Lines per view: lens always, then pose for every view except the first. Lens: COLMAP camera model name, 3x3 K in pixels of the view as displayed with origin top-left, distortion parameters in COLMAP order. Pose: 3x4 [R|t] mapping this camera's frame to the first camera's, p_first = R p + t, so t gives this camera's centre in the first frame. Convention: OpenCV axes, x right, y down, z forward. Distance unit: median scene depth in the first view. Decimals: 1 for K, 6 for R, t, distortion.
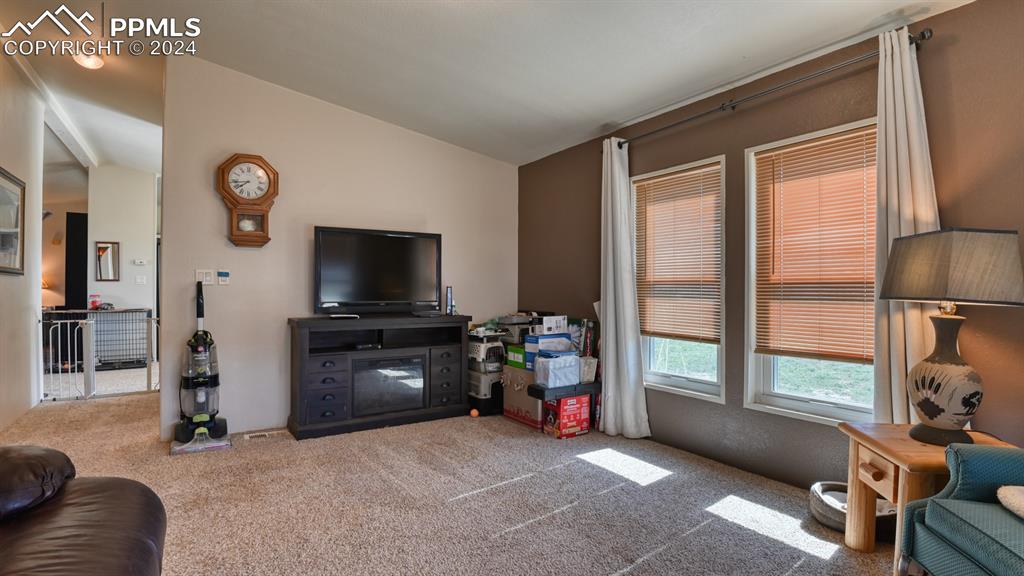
lens RADIAL K [[500.7, 0, 512.9], [0, 500.7, 291.5], [0, 0, 1]] dist [-0.024208, -0.000557]
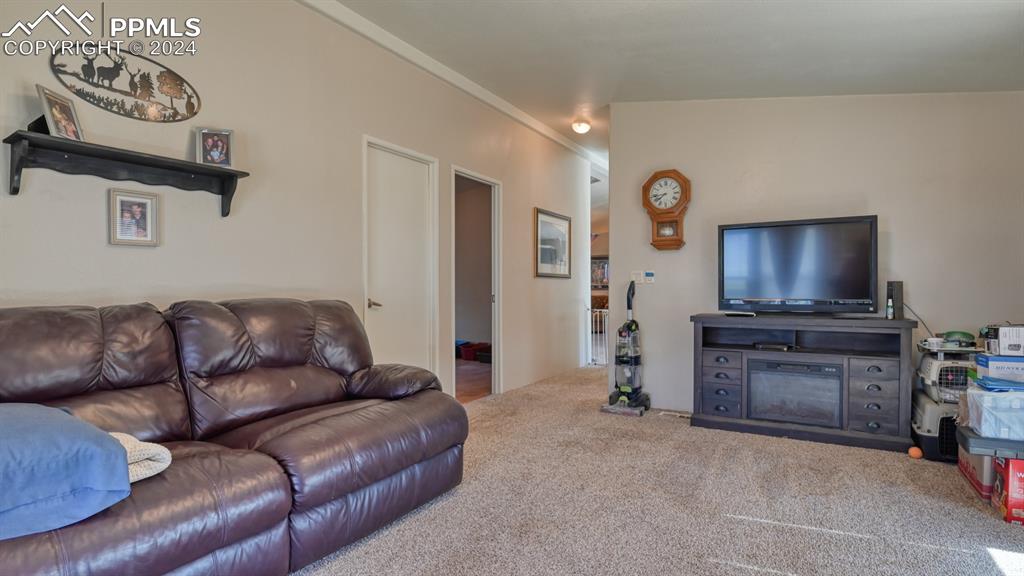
lens RADIAL K [[500.7, 0, 512.9], [0, 500.7, 291.5], [0, 0, 1]] dist [-0.024208, -0.000557]
pose [[0.437995, 0.001789, -0.898975, 0.360791], [0.001949, 0.999994, 0.002939, 0.002275], [0.898975, -0.003040, 0.437989, 0.170508]]
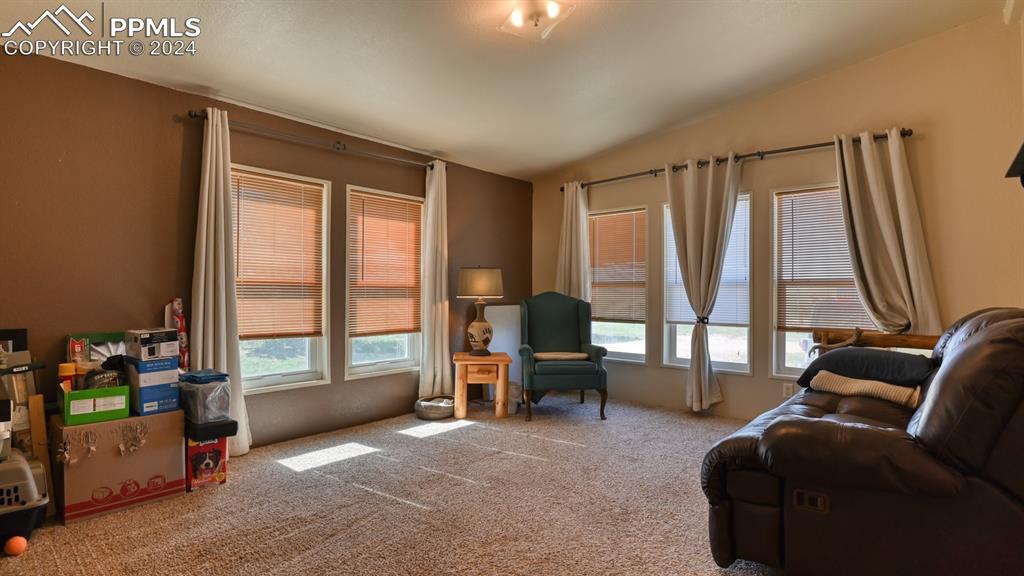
lens RADIAL K [[510.1, 0, 510.7], [0, 510.1, 293.1], [0, 0, 1]] dist [-0.000471, -0.000204]
pose [[-0.280252, -0.005590, 0.959910, -0.771518], [-0.003232, 0.999983, 0.004880, -0.004558], [-0.959921, -0.001734, -0.280265, 0.776750]]
